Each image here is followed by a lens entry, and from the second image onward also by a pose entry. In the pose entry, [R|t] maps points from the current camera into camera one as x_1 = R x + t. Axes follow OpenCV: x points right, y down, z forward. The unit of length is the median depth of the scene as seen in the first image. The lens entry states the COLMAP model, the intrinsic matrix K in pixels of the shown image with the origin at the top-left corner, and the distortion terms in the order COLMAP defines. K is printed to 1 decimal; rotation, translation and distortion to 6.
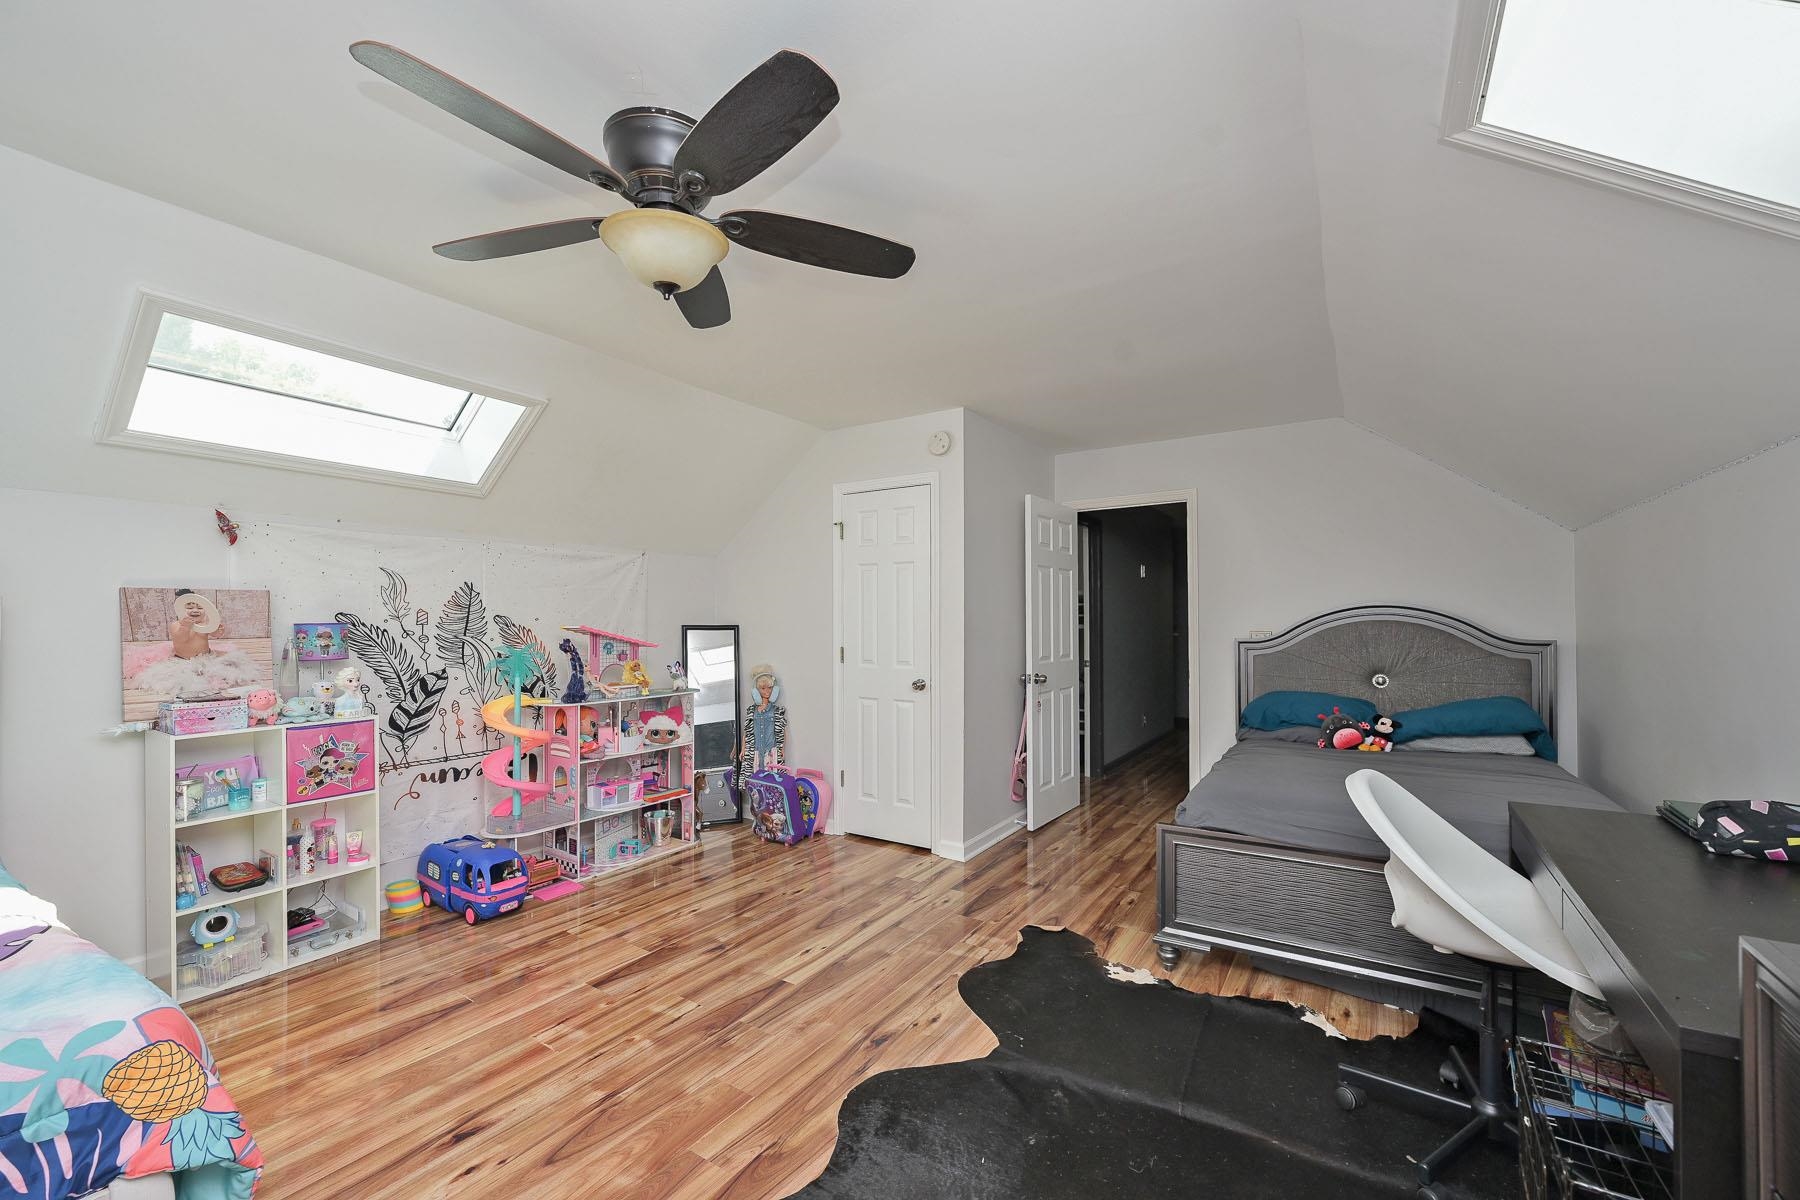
lens RADIAL K [[732.0, 0, 898.5], [0, 732.0, 614.6], [0, 0, 1]] dist [-0.003455, -0.000020]
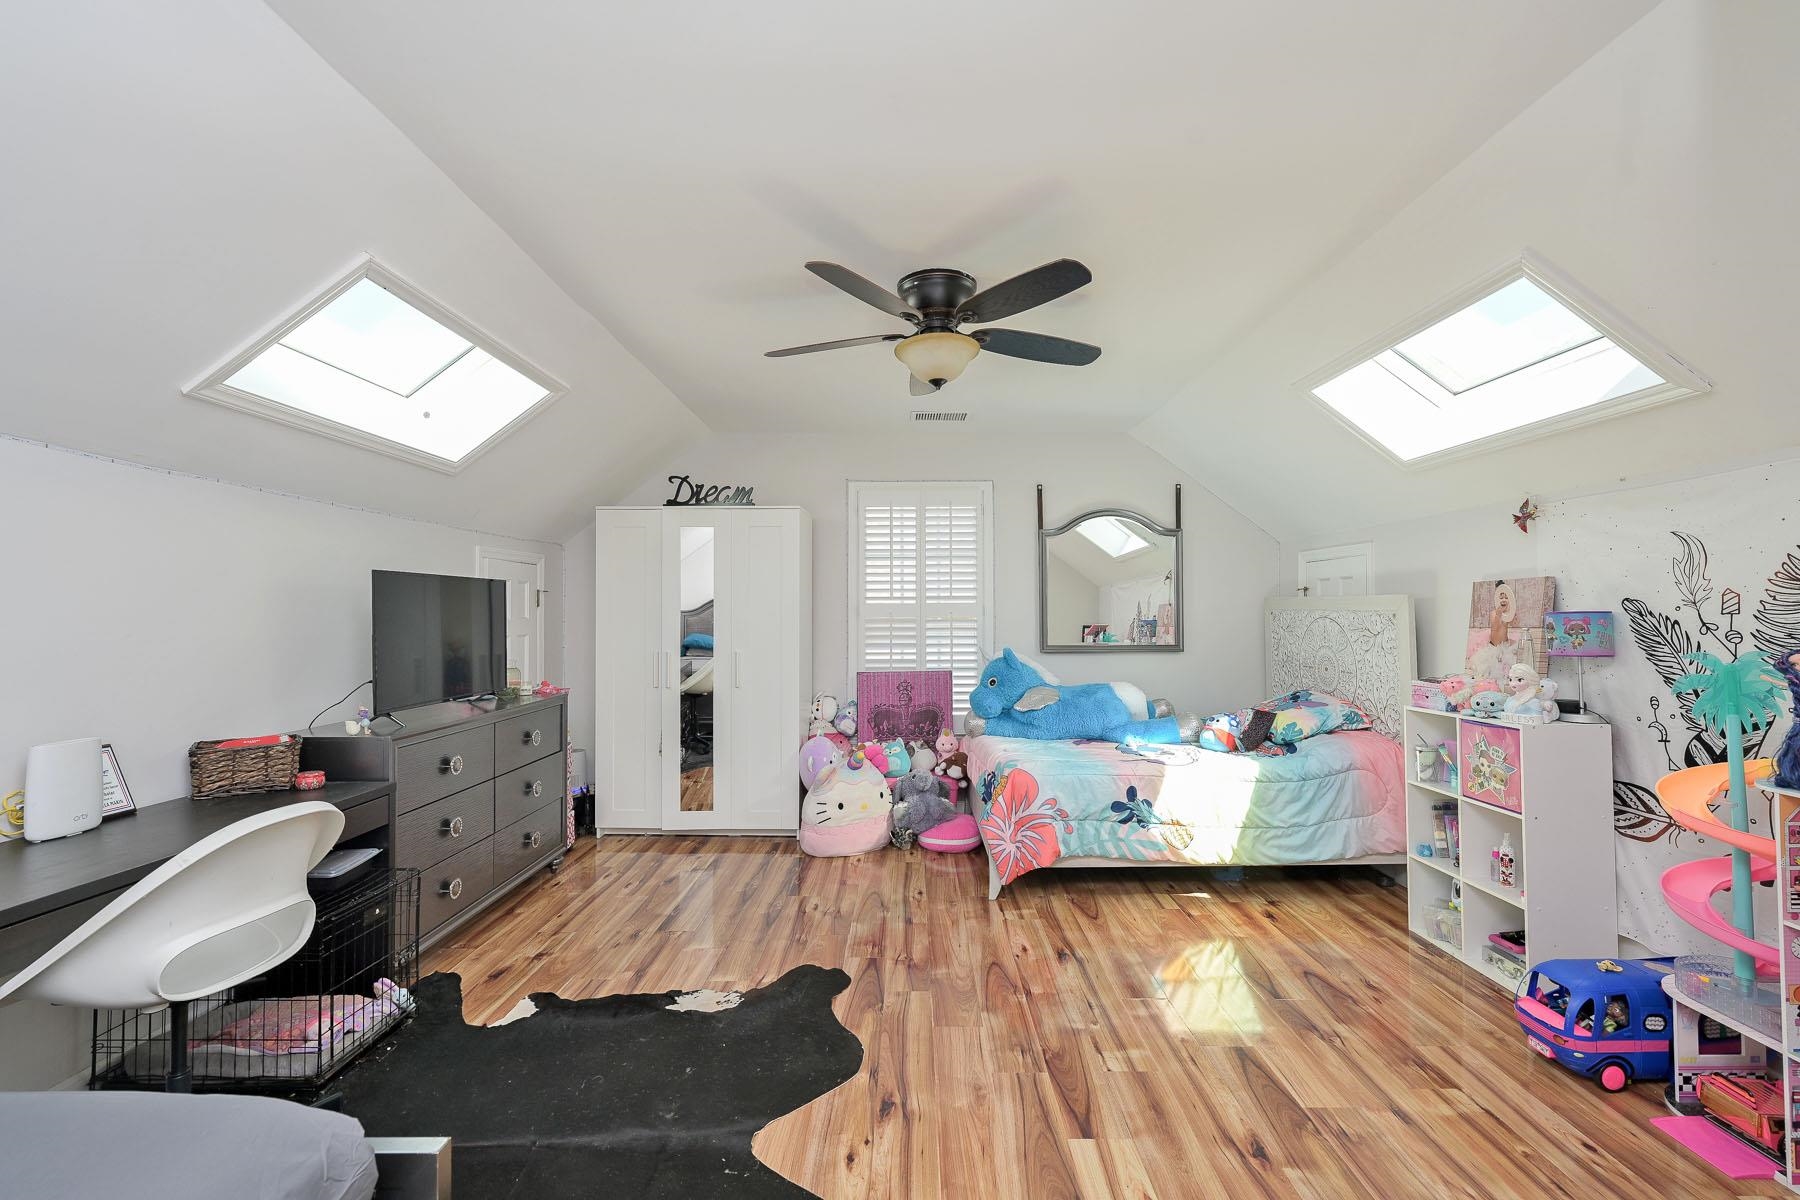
lens RADIAL K [[769.0, 0, 898.5], [0, 769.0, 601.3], [0, 0, 1]] dist [0.000005, 0.000018]
pose [[-0.842474, -0.001621, -0.538735, 0.356276], [0.014998, 0.999537, -0.026460, 0.011943], [0.538528, -0.030372, -0.842060, 1.416343]]
